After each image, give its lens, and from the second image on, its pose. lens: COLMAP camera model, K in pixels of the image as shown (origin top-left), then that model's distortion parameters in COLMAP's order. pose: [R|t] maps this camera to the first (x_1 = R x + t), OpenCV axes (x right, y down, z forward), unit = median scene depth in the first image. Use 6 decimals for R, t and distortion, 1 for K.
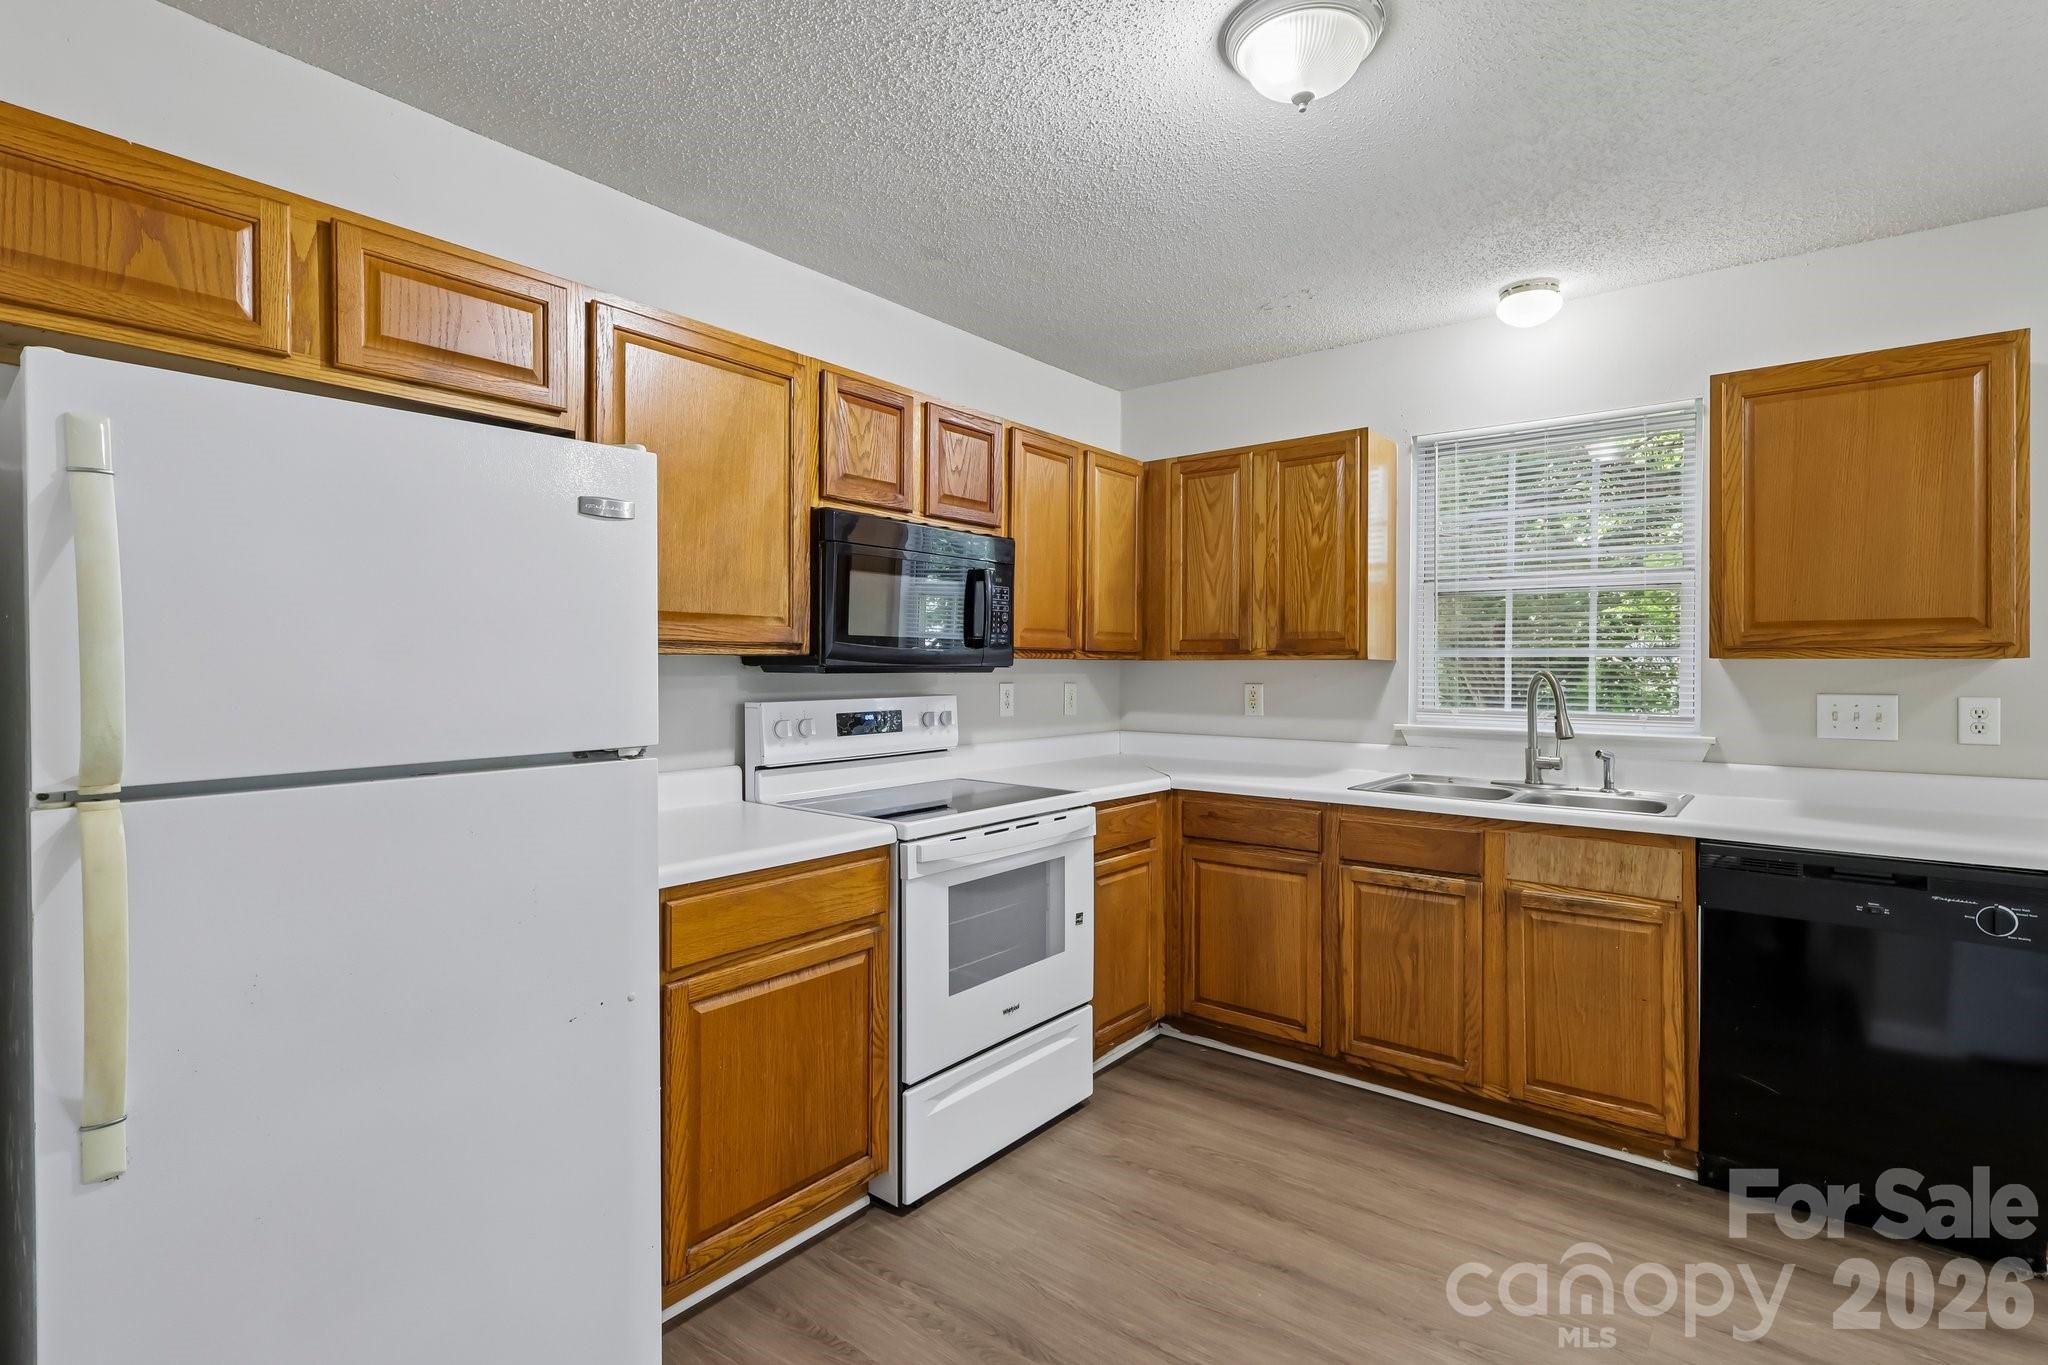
lens RADIAL K [[972.6, 0, 1032.2], [0, 972.6, 667.2], [0, 0, 1]] dist [0.000318, 0.000128]
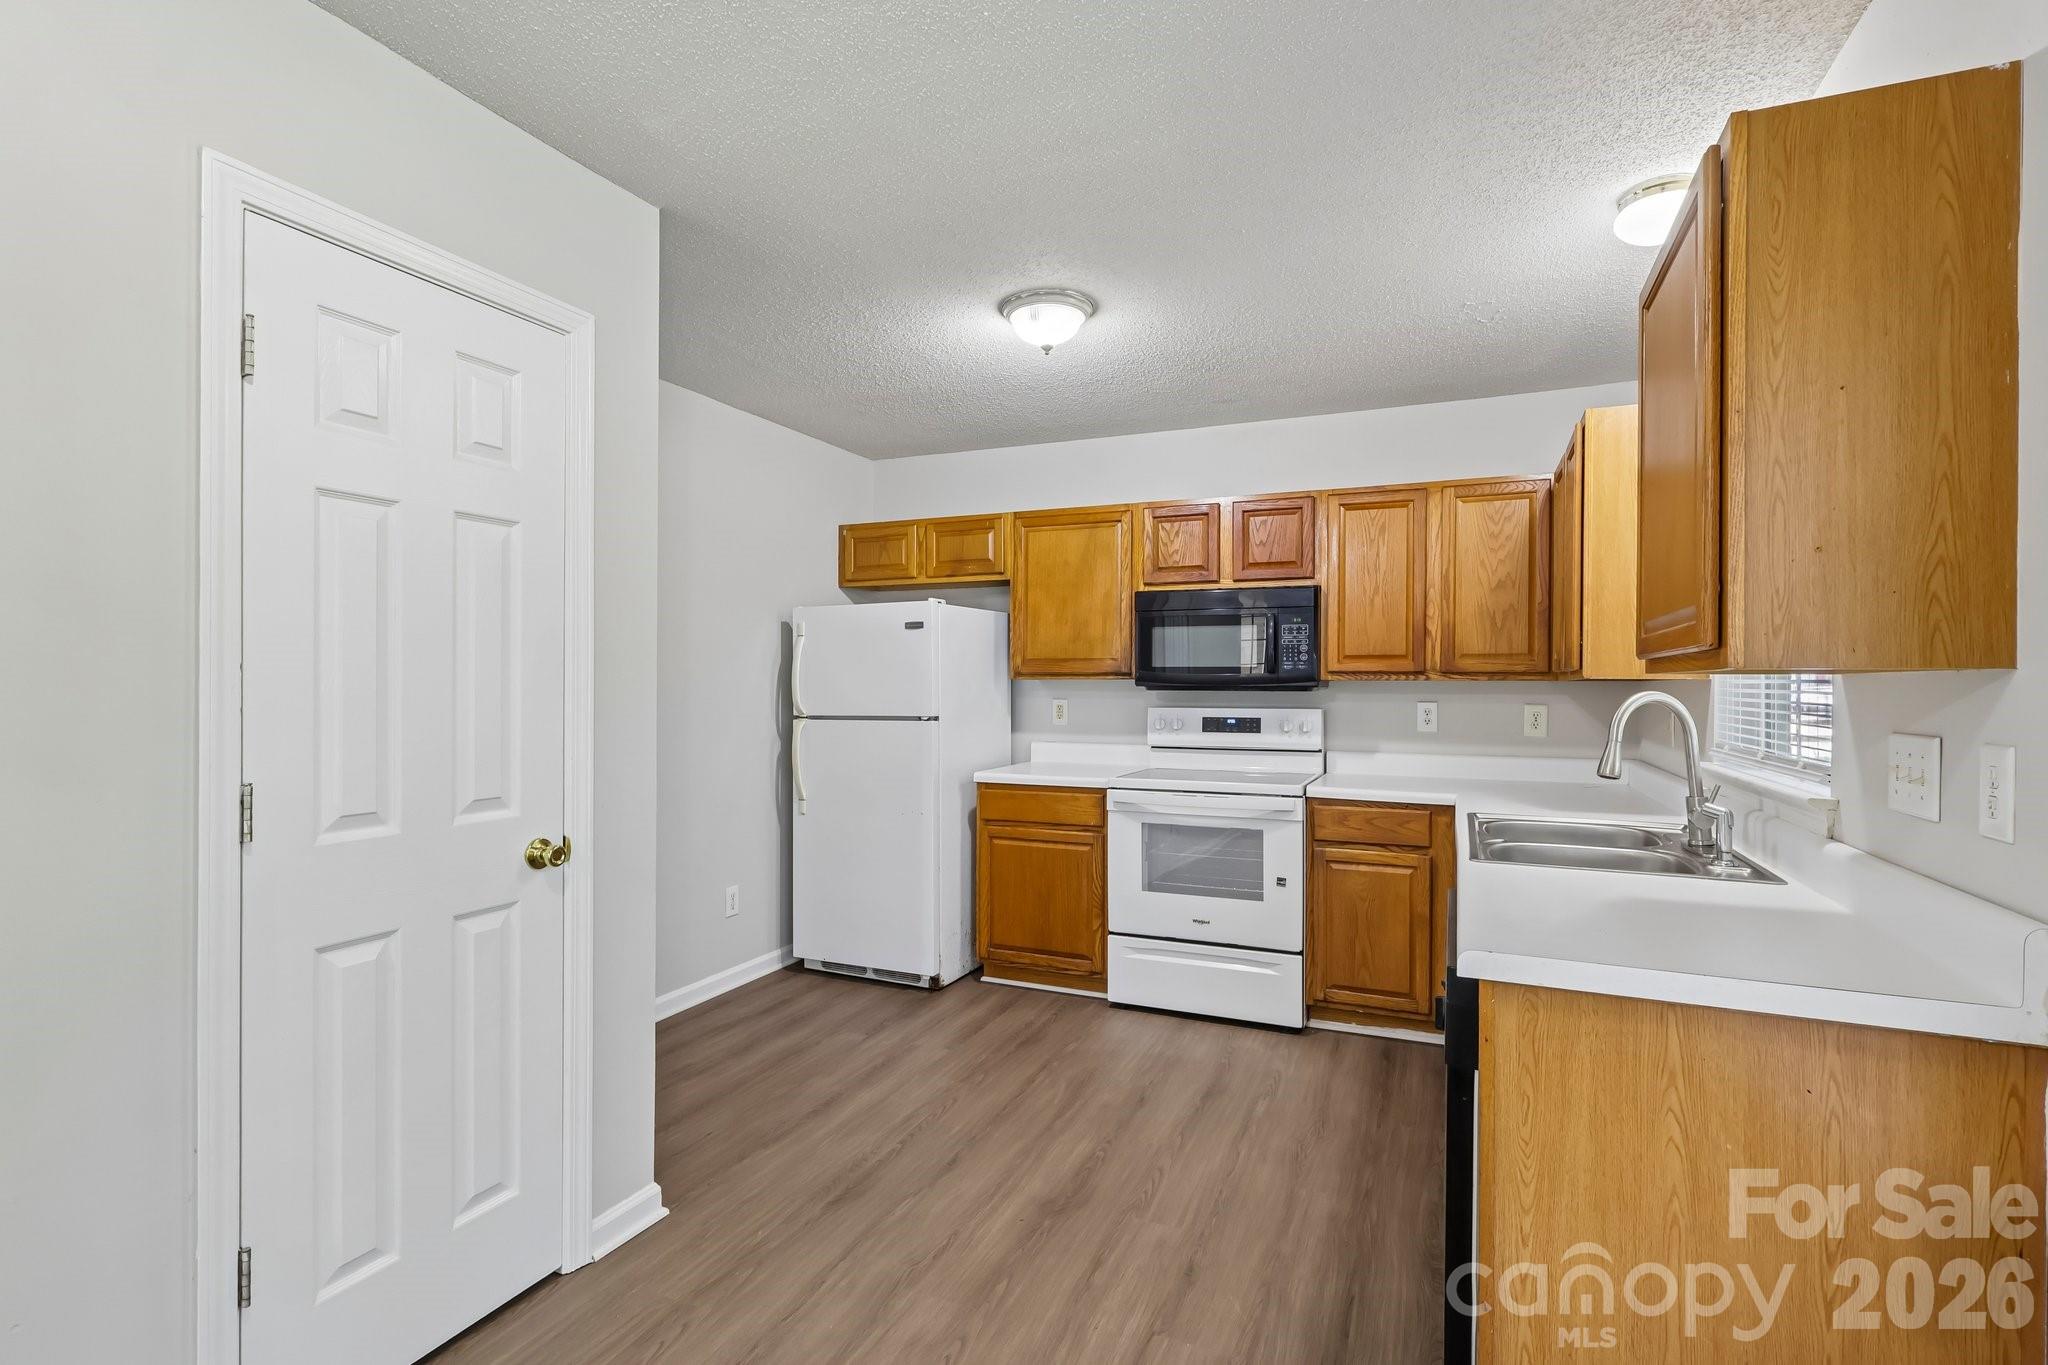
lens RADIAL K [[963.5, 0, 1030.6], [0, 963.5, 686.7], [0, 0, 1]] dist [0.000651, 0.000500]
pose [[0.251567, -0.000131, -0.967840, 1.201217], [-0.005258, 0.999985, -0.001502, 0.003461], [0.967826, 0.005467, 0.251562, 0.356472]]
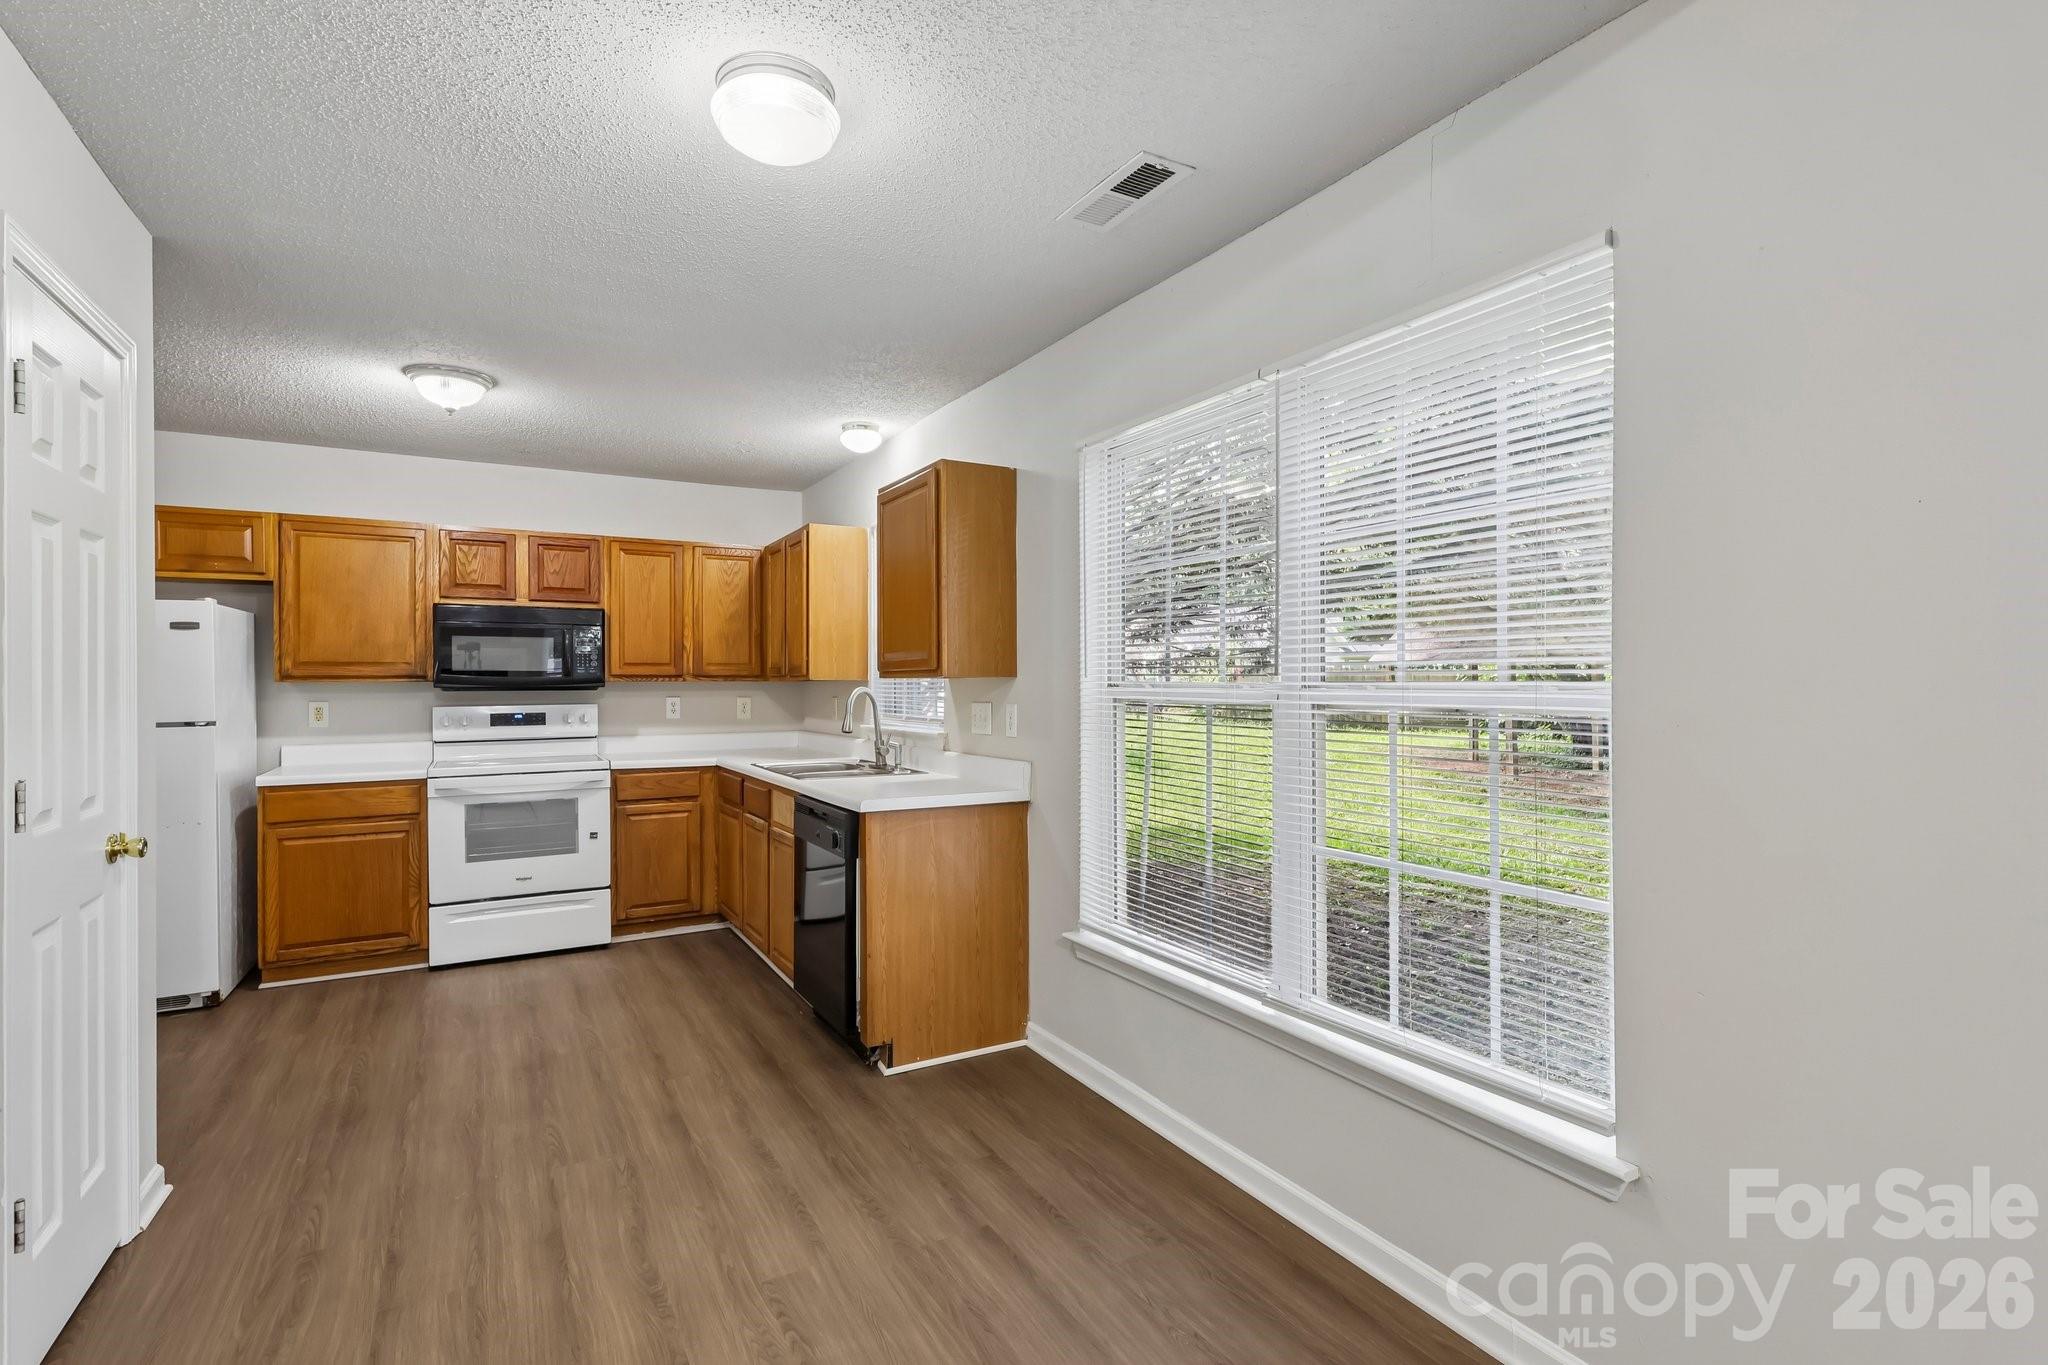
lens RADIAL K [[959.1, 0, 1032.8], [0, 959.1, 684.2], [0, 0, 1]] dist [-0.001665, 0.000923]
pose [[0.928885, -0.007348, -0.370295, 1.377060], [0.006910, 0.999973, -0.002510, 0.004905], [0.370304, -0.000228, 0.928911, -0.265374]]
